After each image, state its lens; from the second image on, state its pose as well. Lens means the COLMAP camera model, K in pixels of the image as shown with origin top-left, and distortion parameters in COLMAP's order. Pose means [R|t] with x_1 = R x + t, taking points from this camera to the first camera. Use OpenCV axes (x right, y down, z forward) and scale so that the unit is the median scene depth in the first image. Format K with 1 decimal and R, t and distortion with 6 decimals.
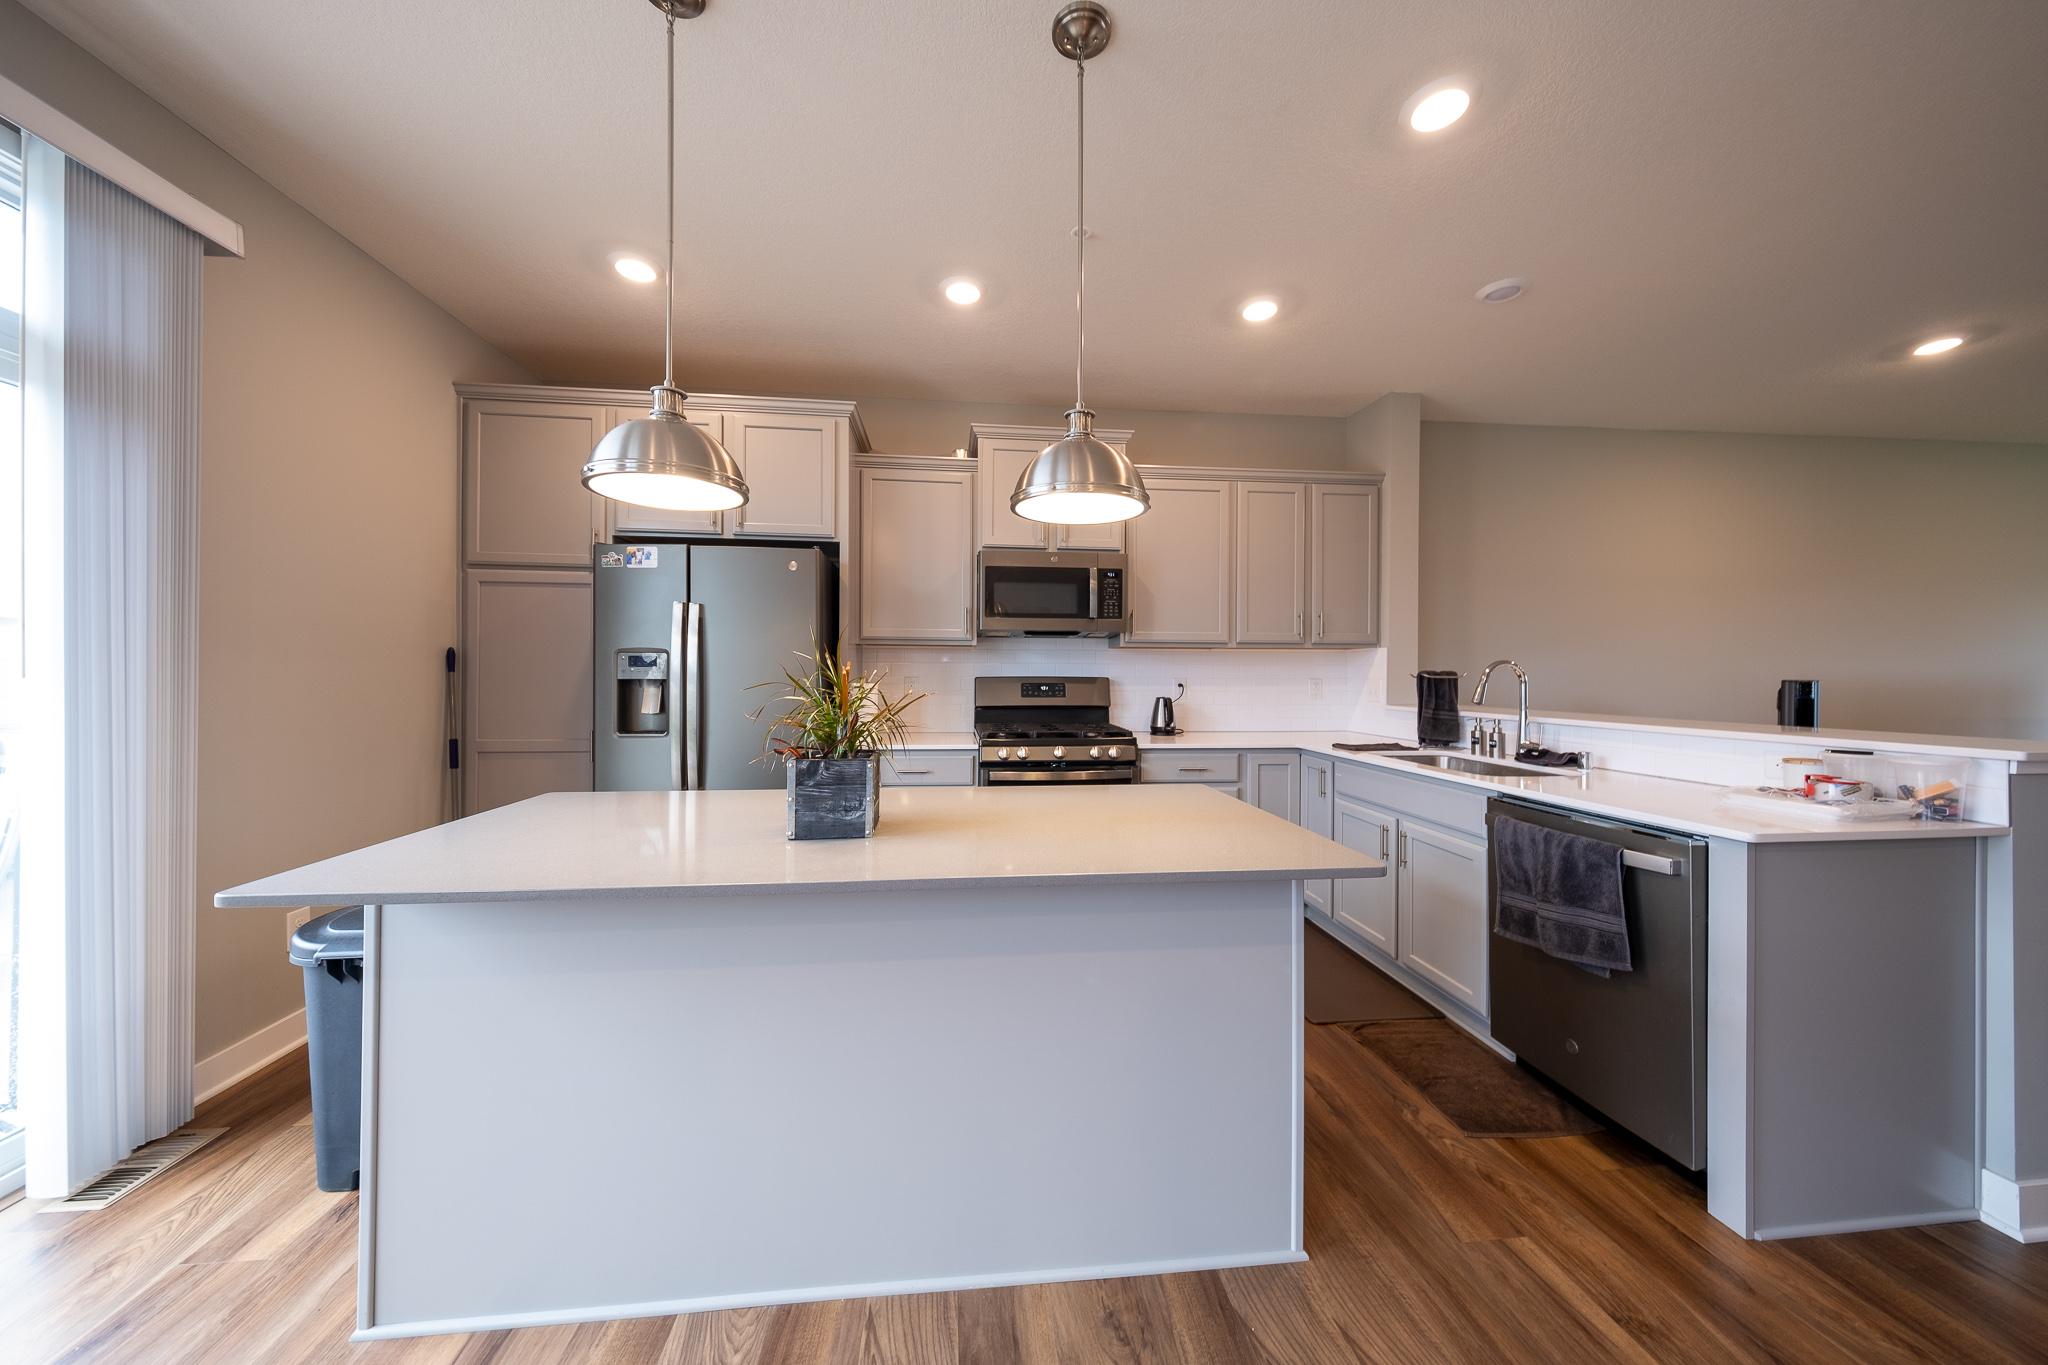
lens RADIAL K [[686.4, 0, 1017.5], [0, 686.4, 673.6], [0, 0, 1]] dist [-0.000193, -0.000085]
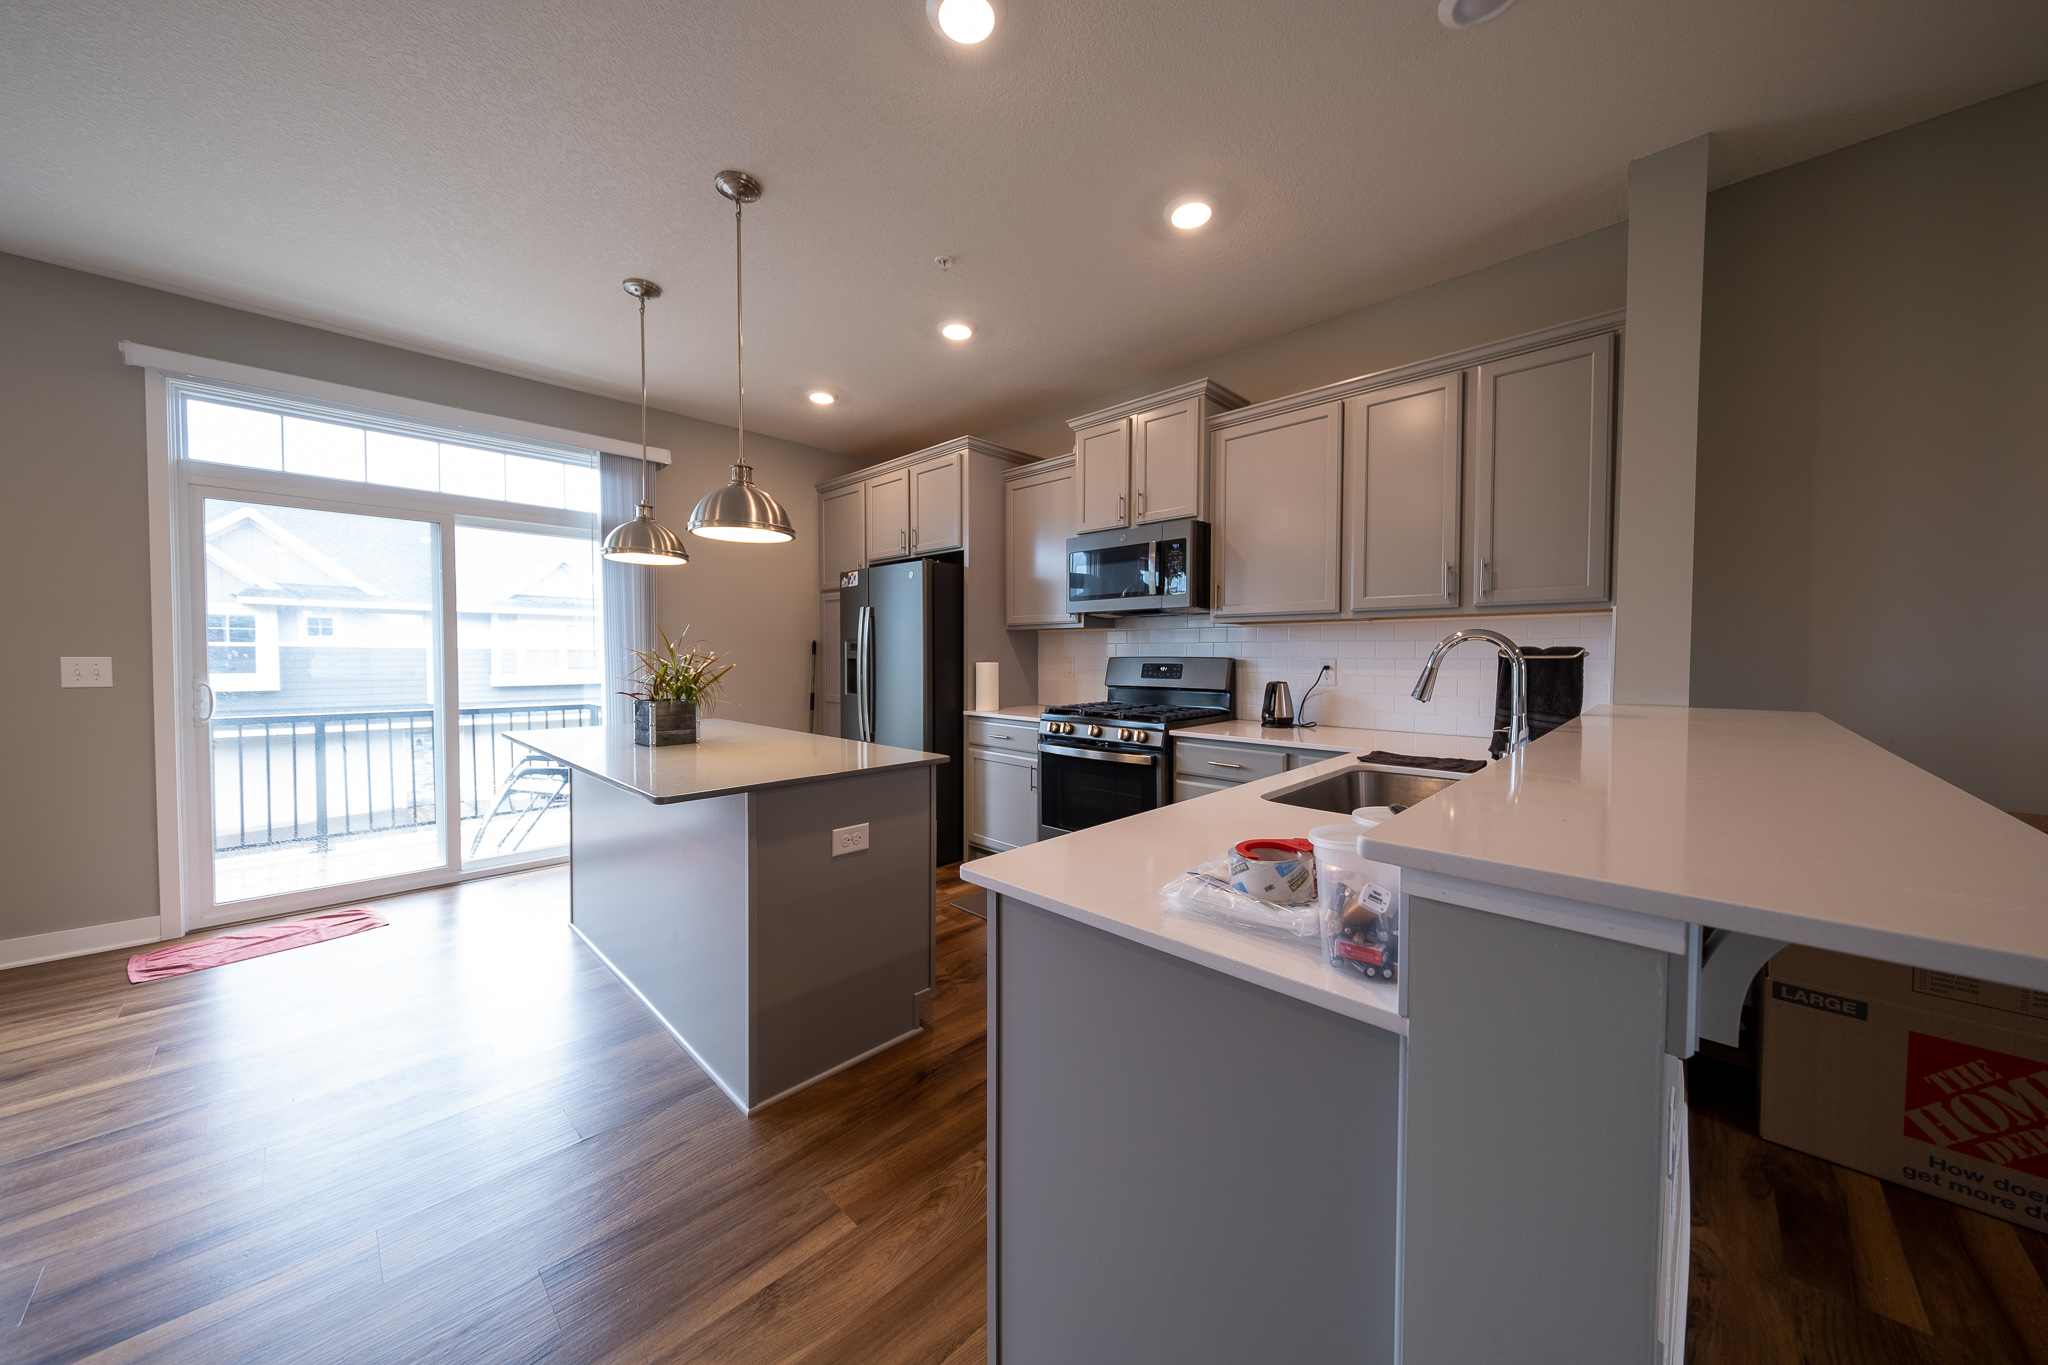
lens RADIAL K [[686.4, 0, 1017.5], [0, 686.4, 673.6], [0, 0, 1]] dist [-0.000193, -0.000085]
pose [[0.640556, 0.016802, -0.767728, 0.837215], [0.002212, 0.999716, 0.023724, 0.005091], [0.767908, -0.016895, 0.640337, 0.289137]]
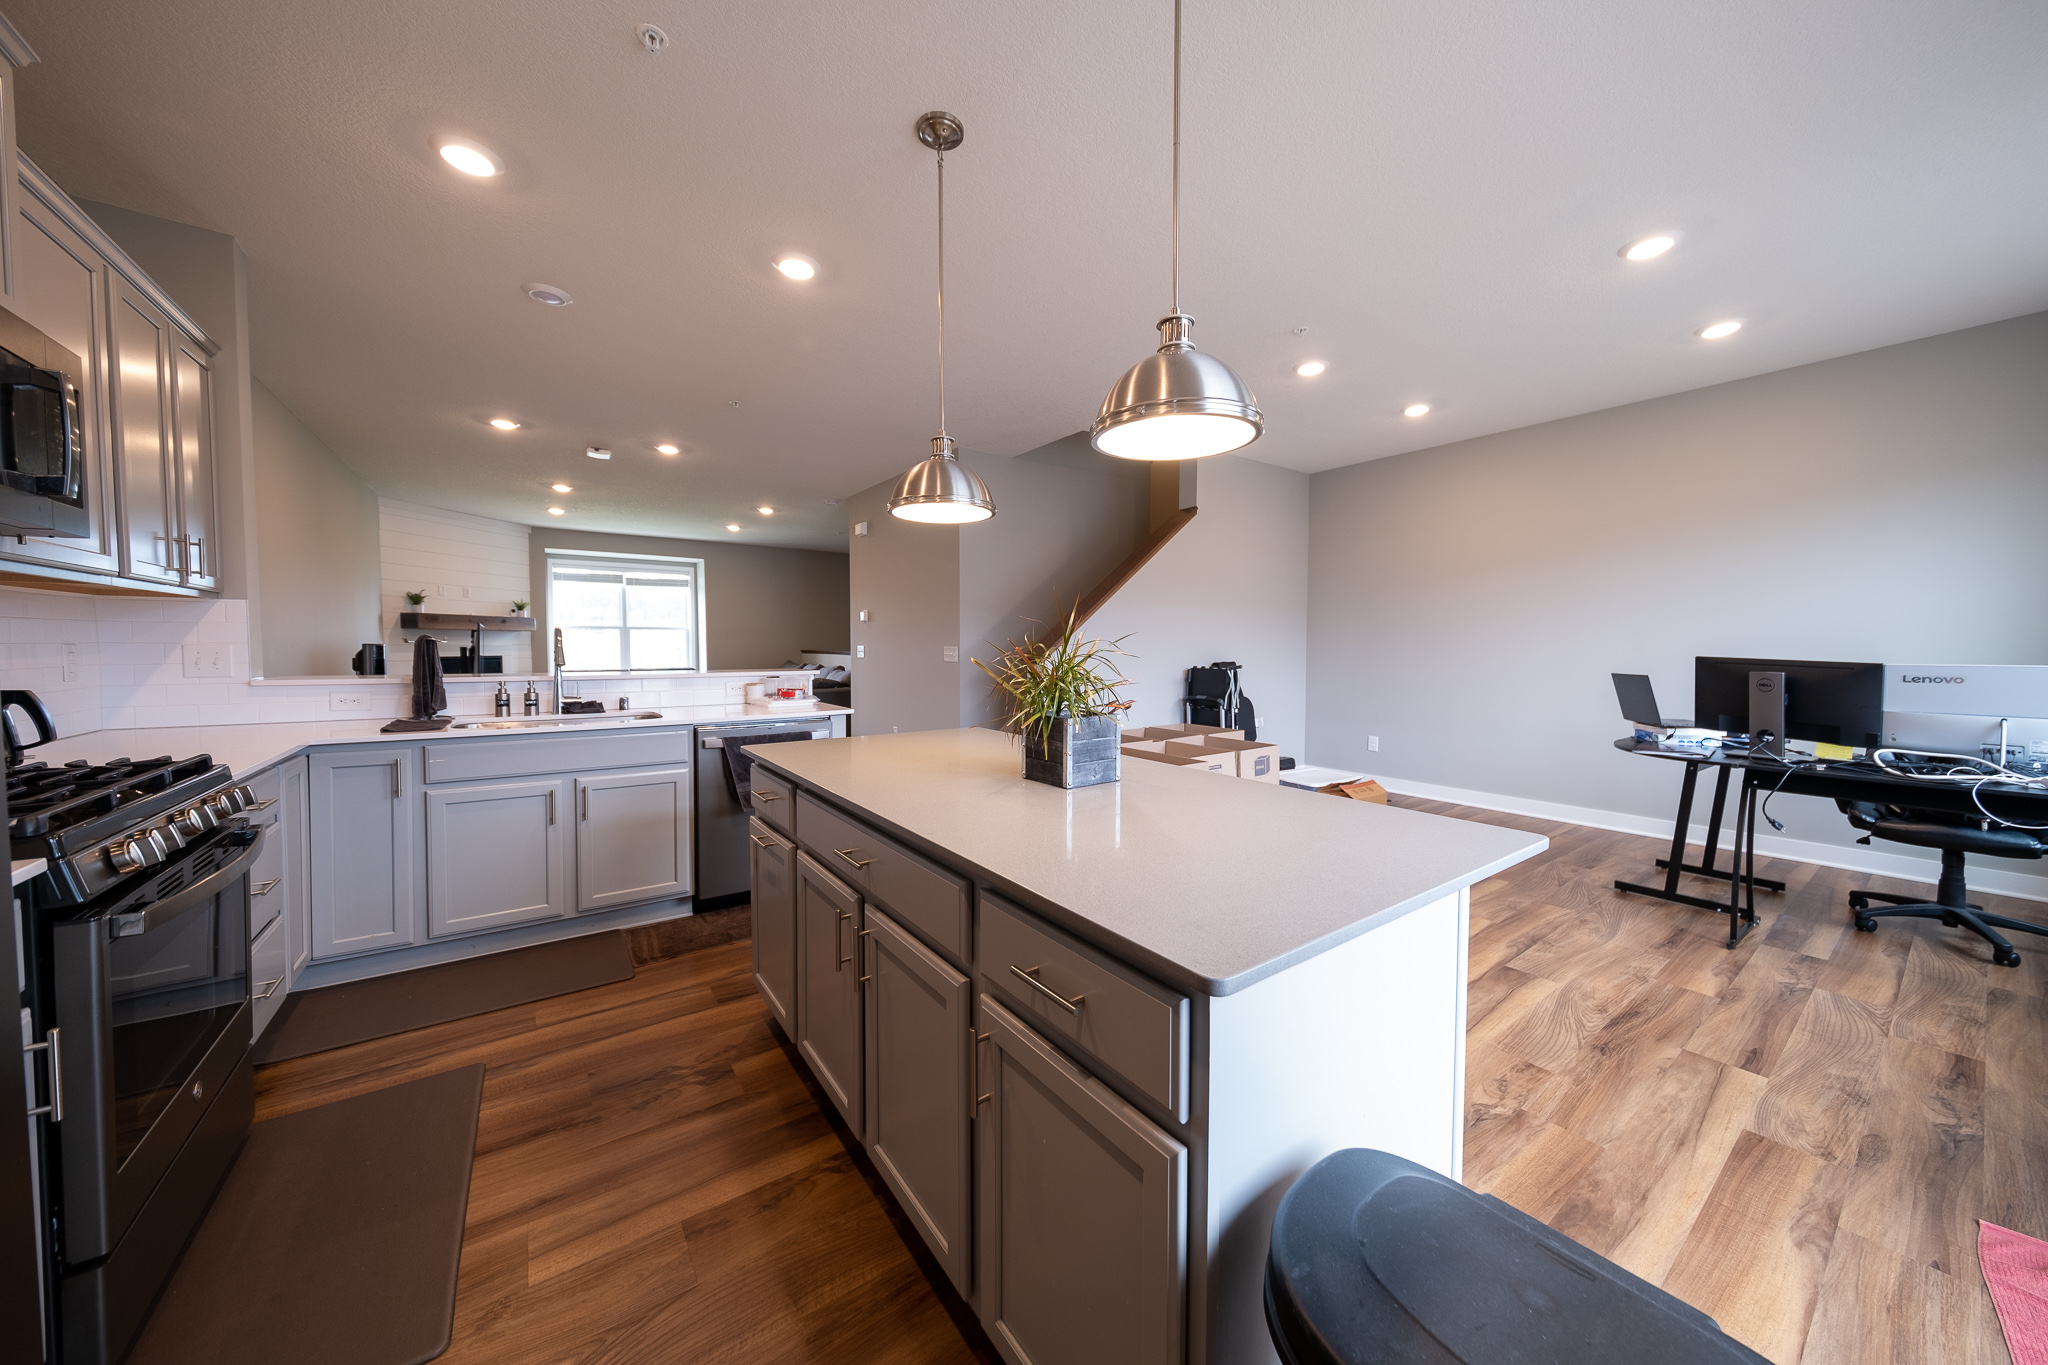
lens RADIAL K [[686.4, 0, 1017.5], [0, 686.4, 673.6], [0, 0, 1]] dist [-0.000193, -0.000085]
pose [[-0.498538, -0.037469, 0.866058, -0.604010], [-0.005638, 0.999184, 0.039983, 0.005820], [-0.866849, 0.015050, -0.498343, 0.823053]]
